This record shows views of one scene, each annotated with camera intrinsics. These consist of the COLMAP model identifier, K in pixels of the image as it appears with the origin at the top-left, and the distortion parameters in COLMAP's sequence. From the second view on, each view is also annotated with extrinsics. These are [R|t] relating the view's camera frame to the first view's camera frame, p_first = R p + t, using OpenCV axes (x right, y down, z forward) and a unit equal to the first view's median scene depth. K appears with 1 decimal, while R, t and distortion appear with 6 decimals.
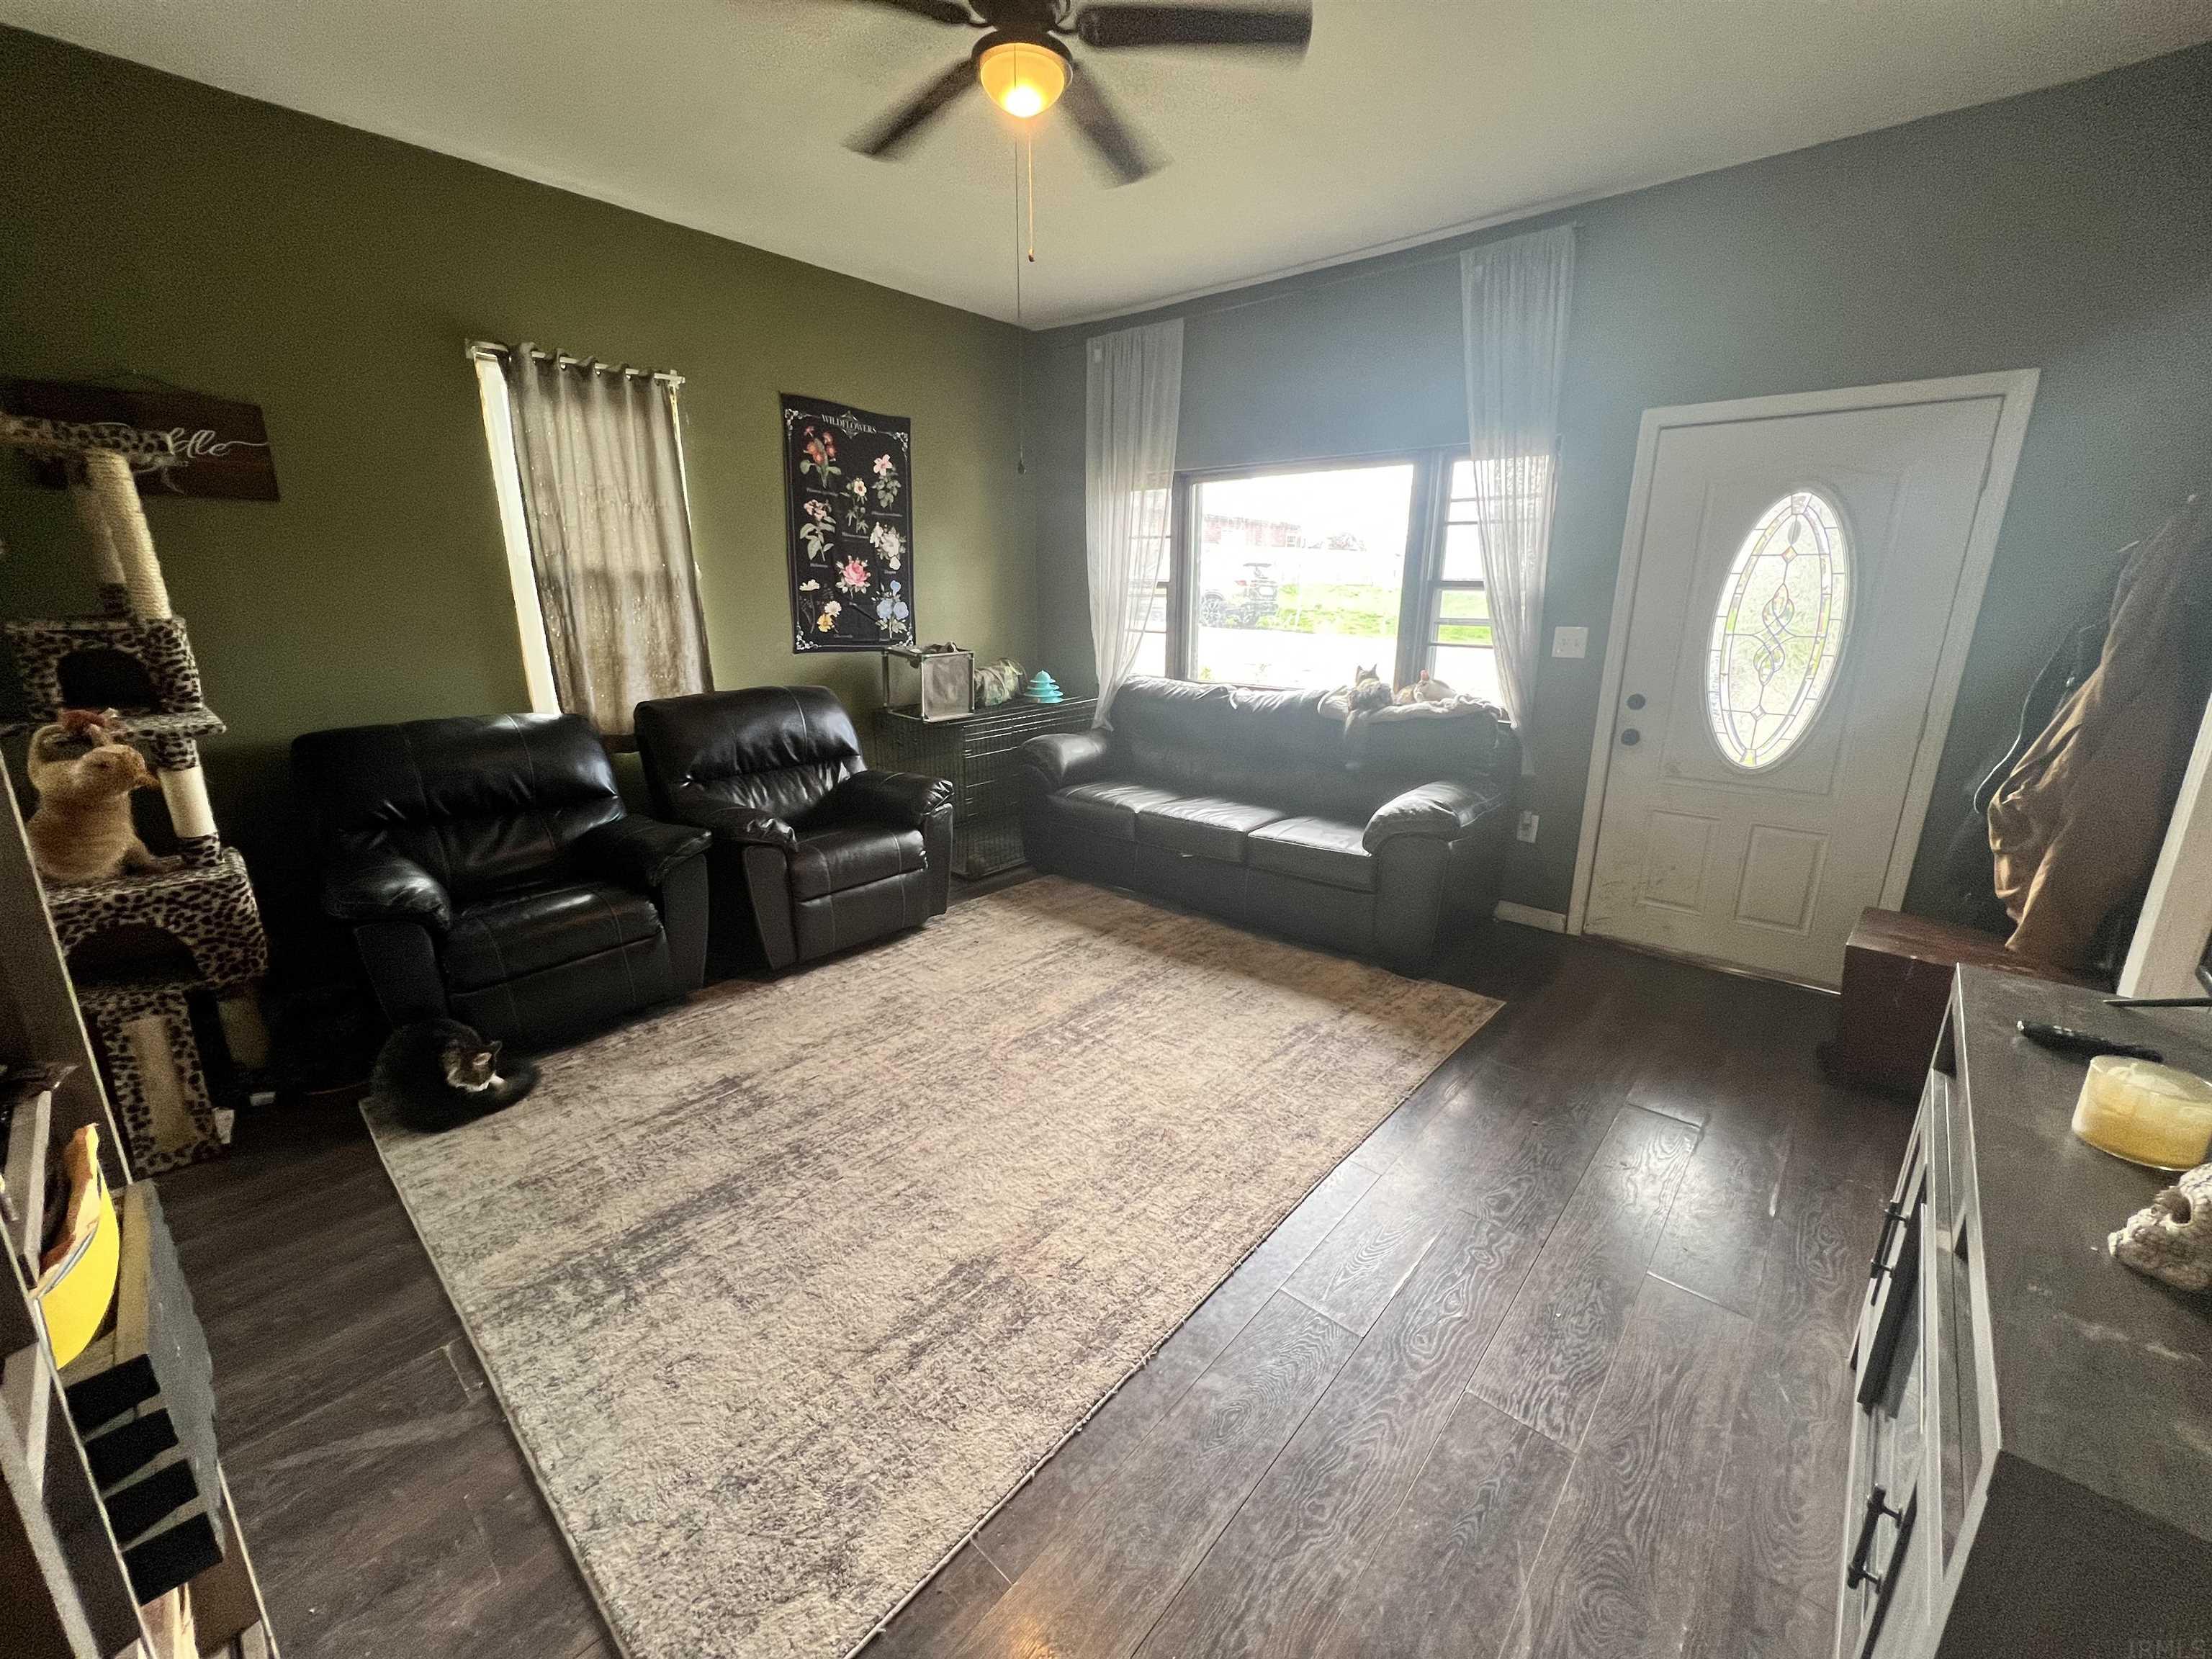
lens RADIAL K [[881.8, 0, 1102.1], [0, 881.8, 824.9], [0, 0, 1]] dist [-0.000518, -0.000276]
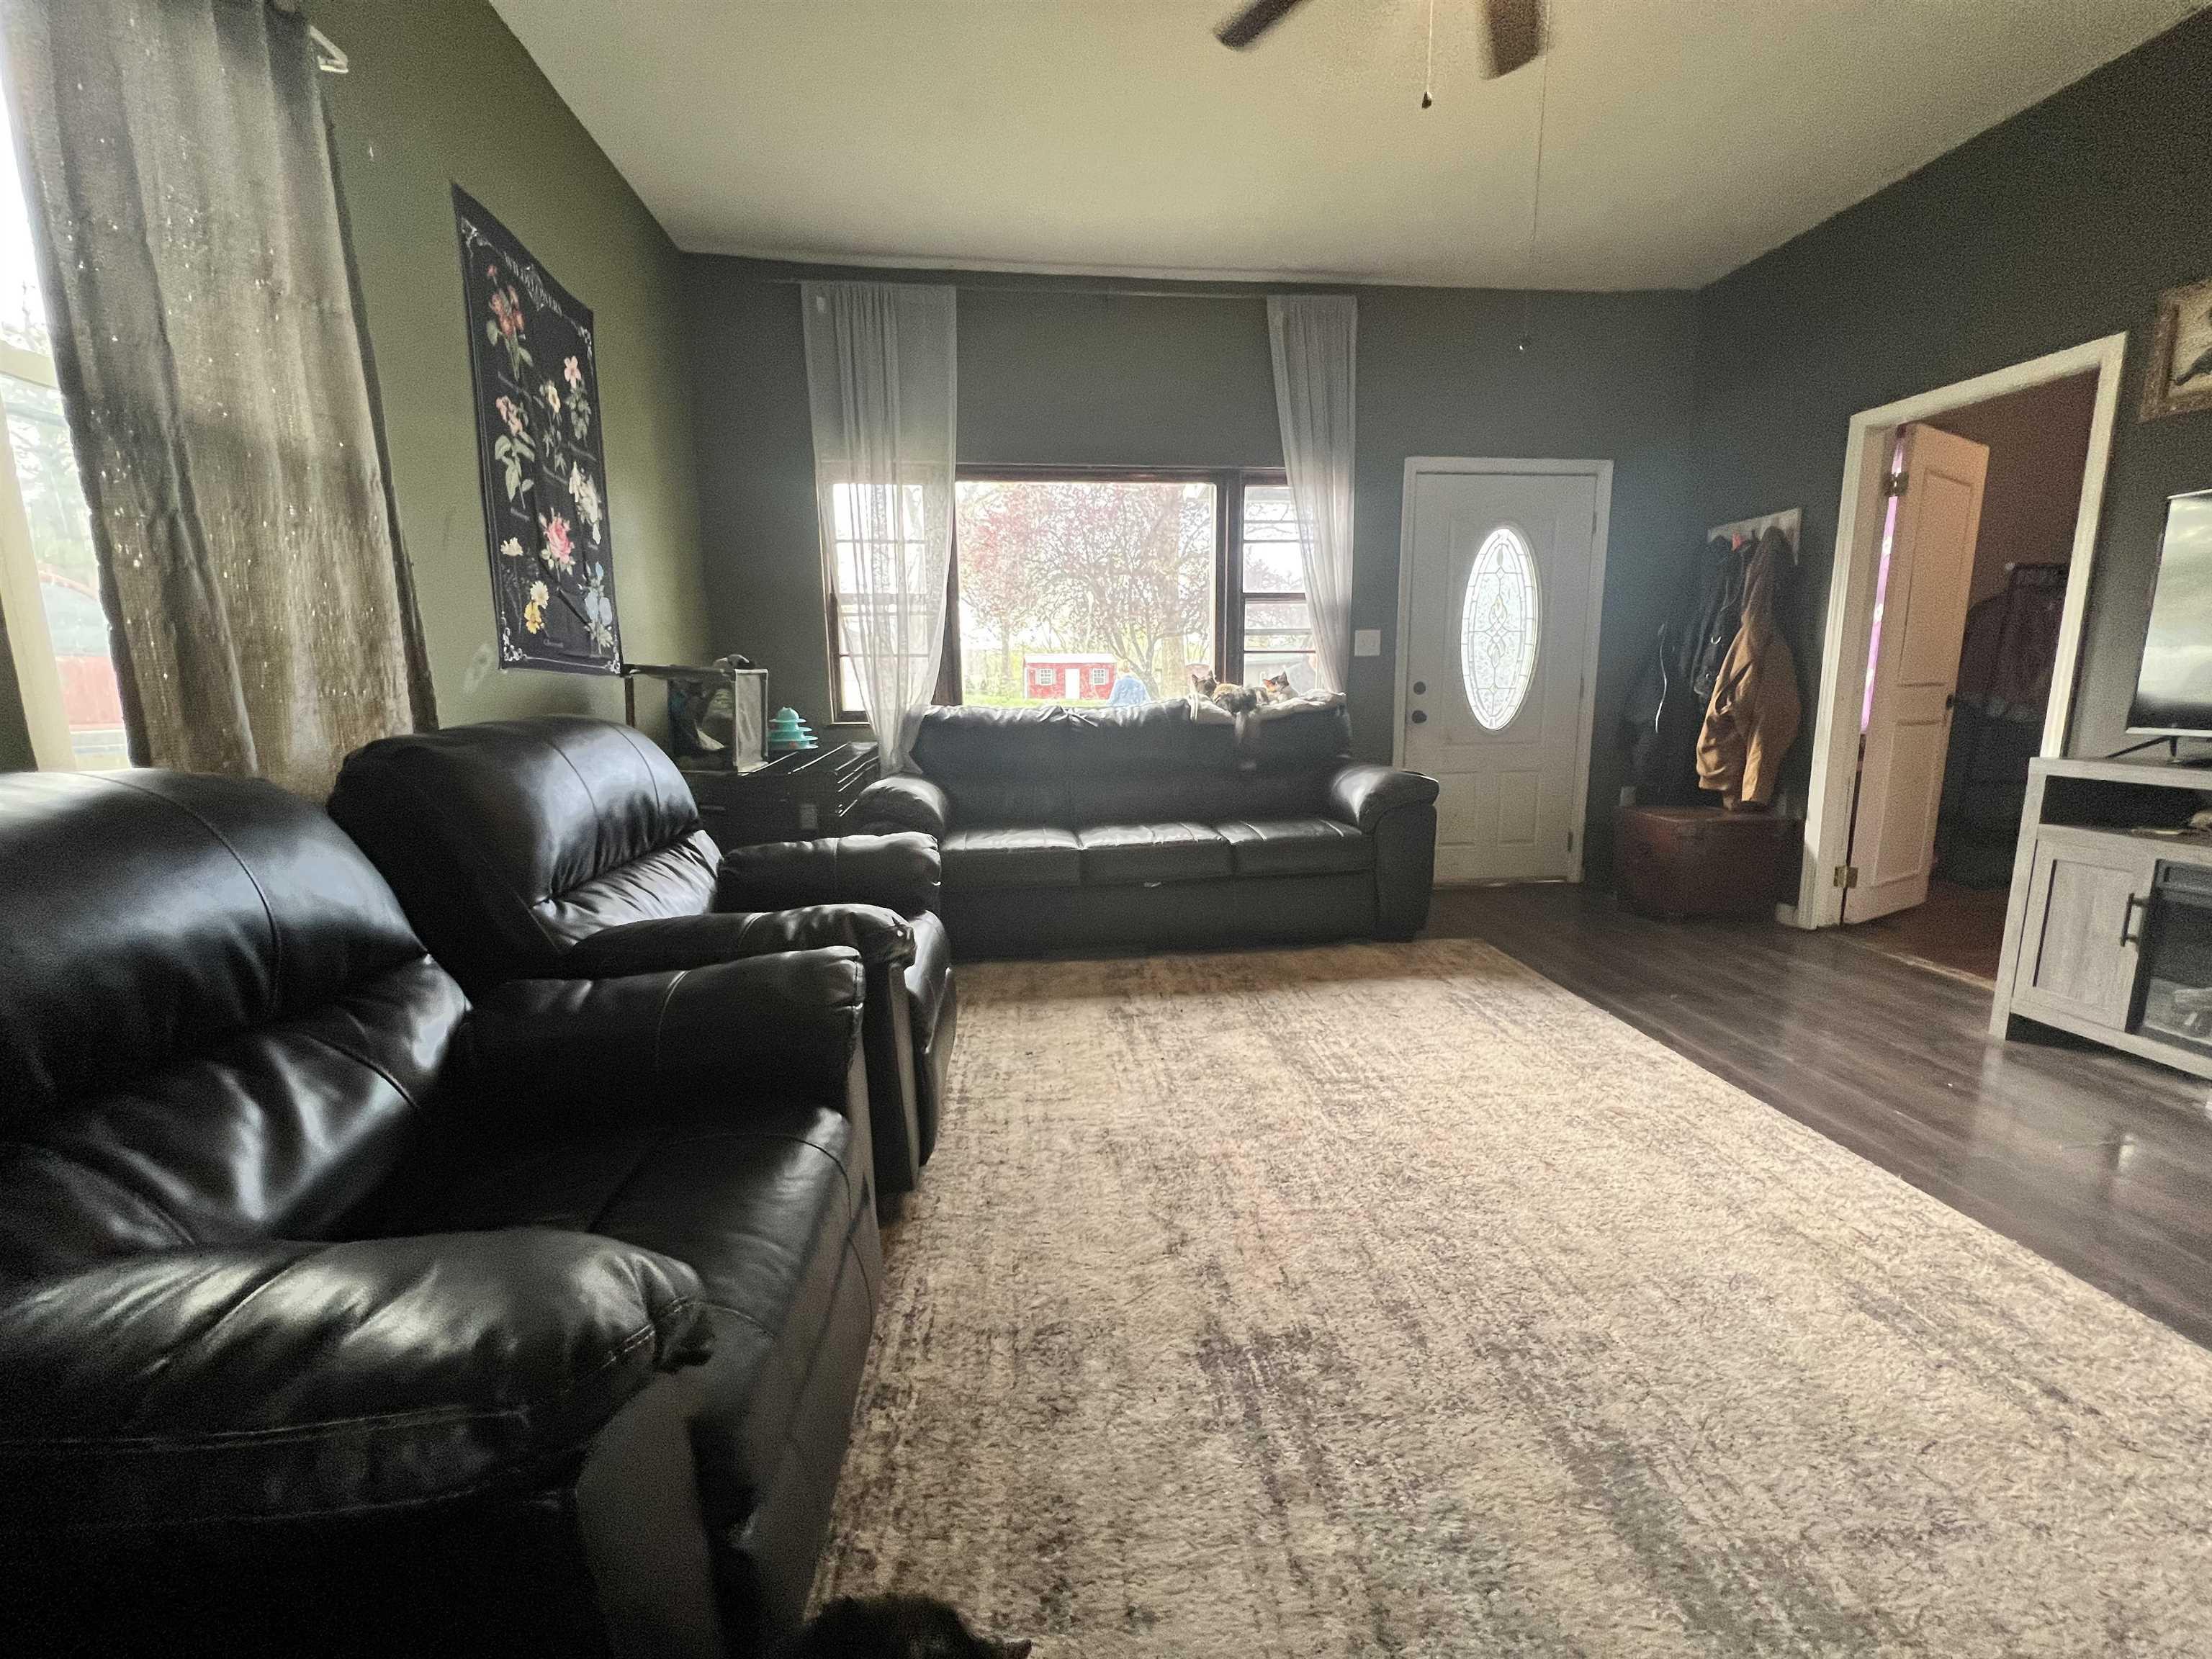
lens RADIAL K [[881.8, 0, 1102.1], [0, 881.8, 824.9], [0, 0, 1]] dist [-0.000518, -0.000276]
pose [[0.682335, -0.129511, 0.719476, -0.618351], [0.205198, 0.978546, -0.018459, -0.019506], [-0.701650, 0.160230, 0.694272, 0.479566]]
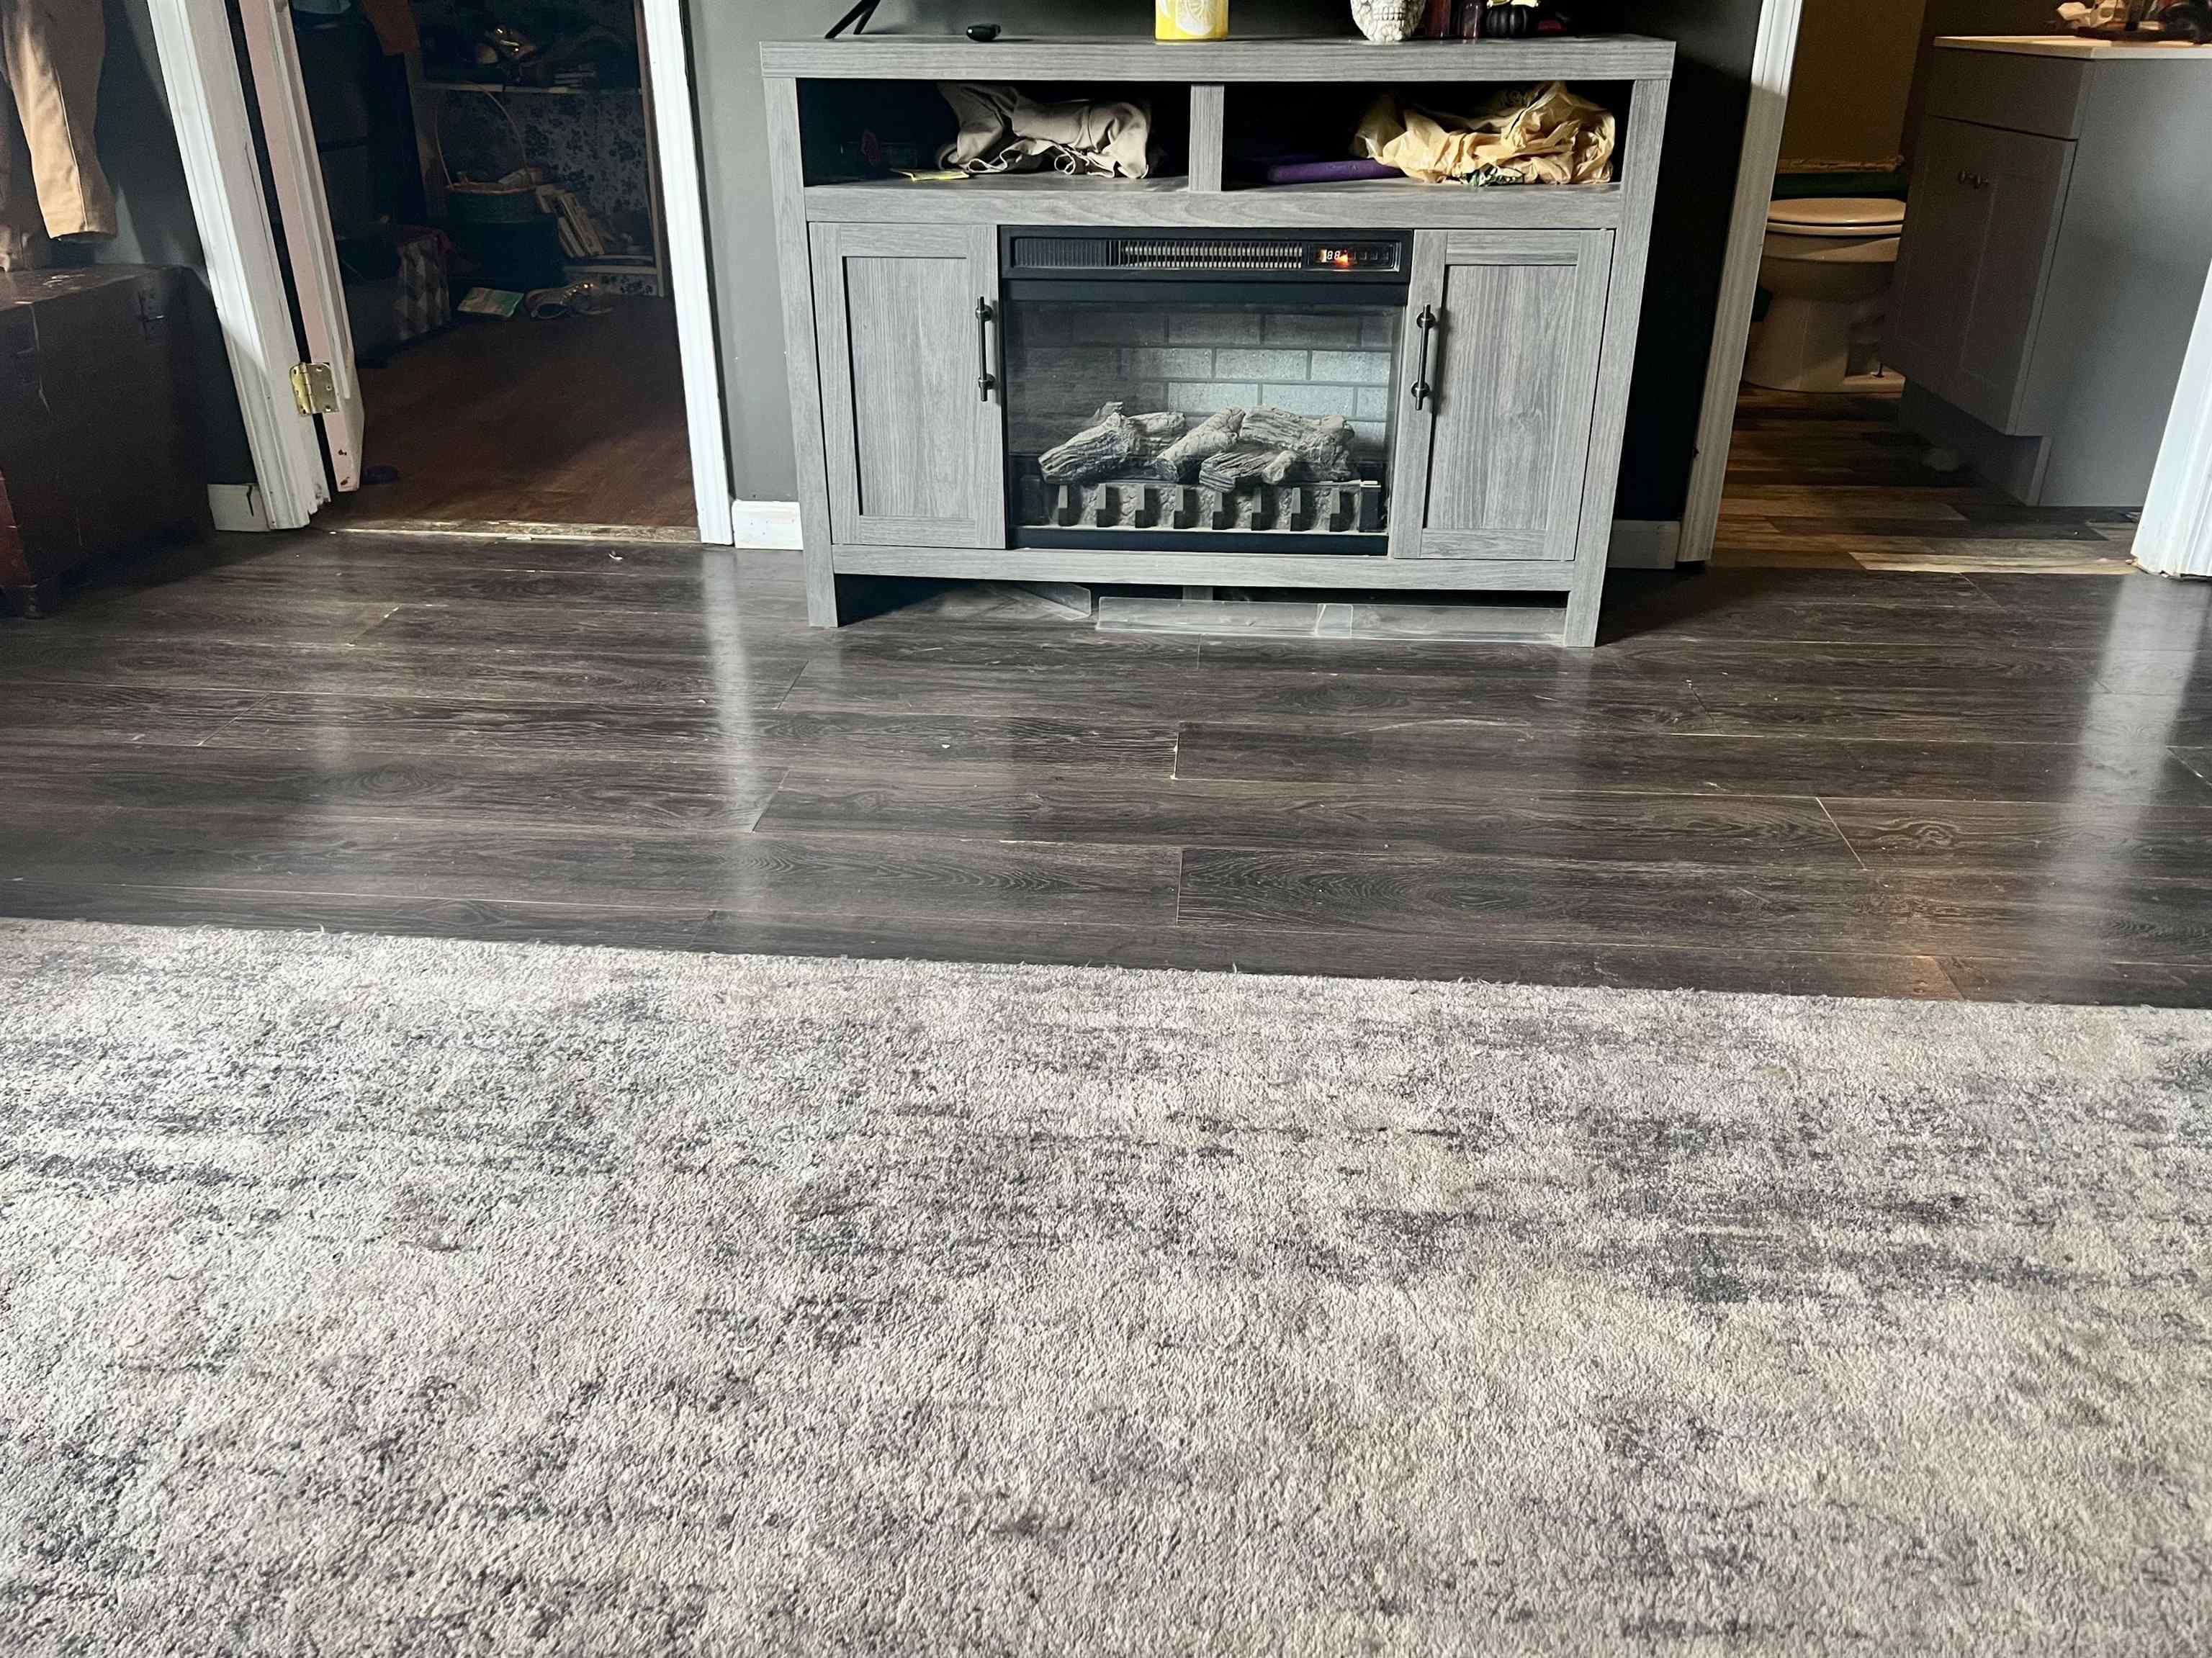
lens RADIAL K [[1714.9, 0, 1106.0], [0, 1714.9, 829.0], [0, 0, 1]] dist [0.052820, -0.086730]
pose [[-0.601158, -0.353978, 0.716456, -0.242962], [0.205625, 0.797838, 0.566721, -0.040345], [-0.772223, 0.488010, -0.406840, 0.757847]]
